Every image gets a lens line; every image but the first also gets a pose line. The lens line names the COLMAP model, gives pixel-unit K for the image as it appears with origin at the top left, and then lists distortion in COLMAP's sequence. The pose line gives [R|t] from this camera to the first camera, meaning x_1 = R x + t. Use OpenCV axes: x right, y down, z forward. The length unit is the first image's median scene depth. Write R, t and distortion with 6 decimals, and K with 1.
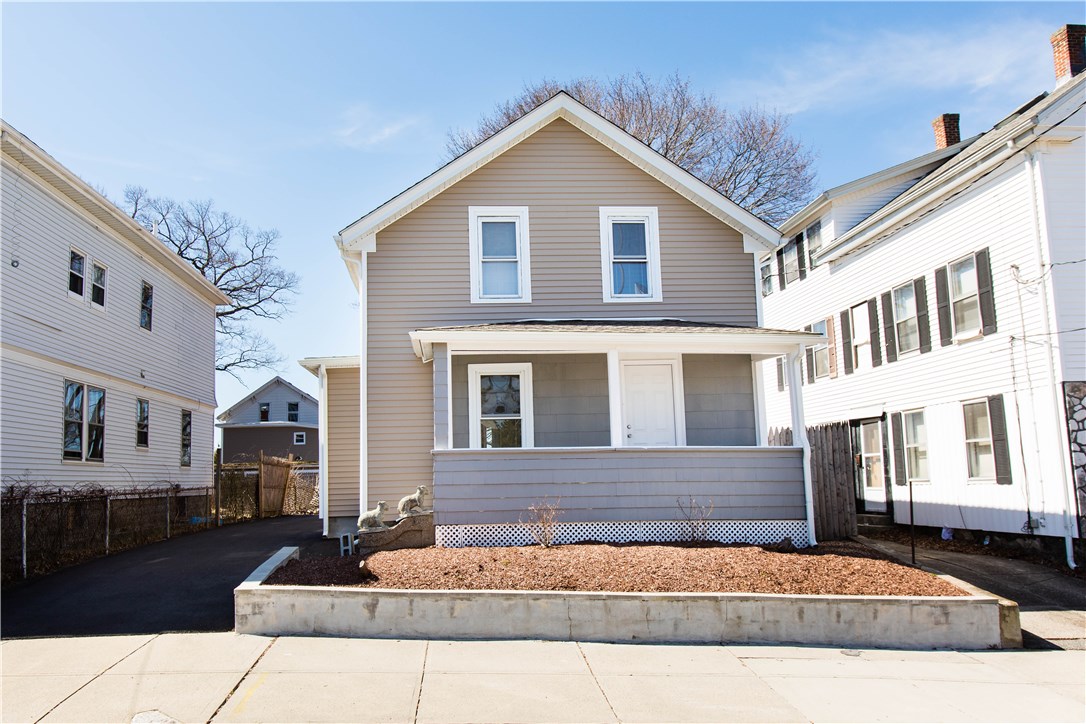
lens RADIAL K [[758.6, 0, 544.1], [0, 758.6, 398.4], [0, 0, 1]] dist [0.000148, 0.006898]
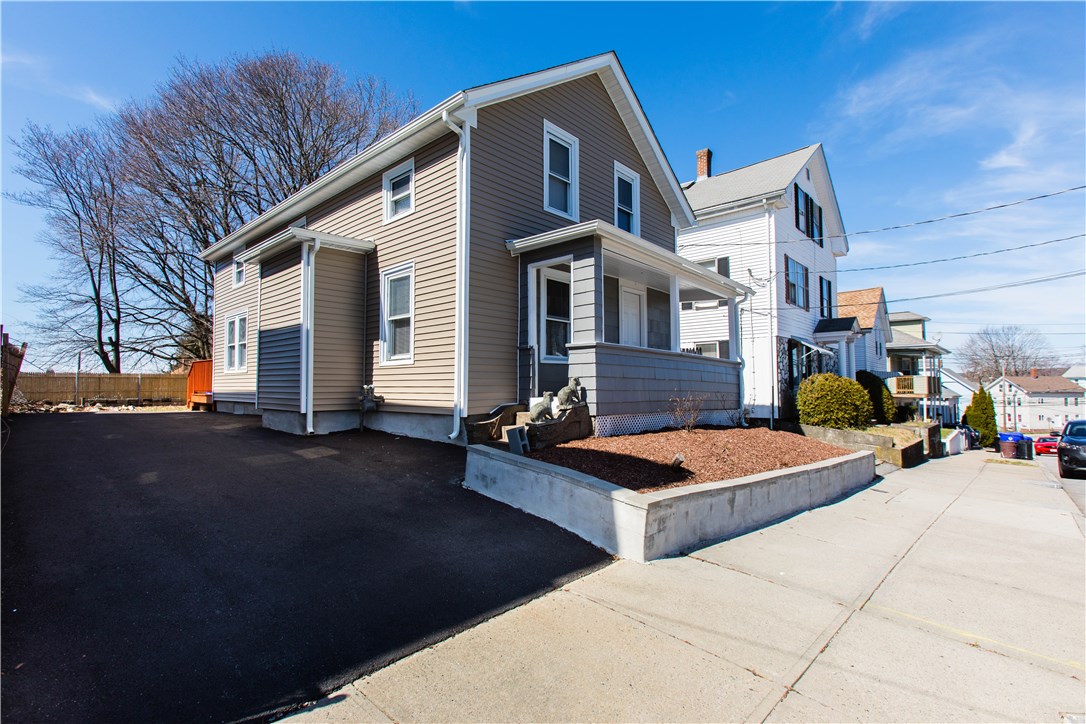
lens RADIAL K [[479.6, 0, 540.6], [0, 479.6, 363.0], [0, 0, 1]] dist [-0.015327, 0.012618]
pose [[0.754904, 0.057074, 0.653347, -0.538288], [-0.091398, 0.995640, 0.018630, 0.078255], [-0.649435, -0.073778, 0.756829, 0.487563]]
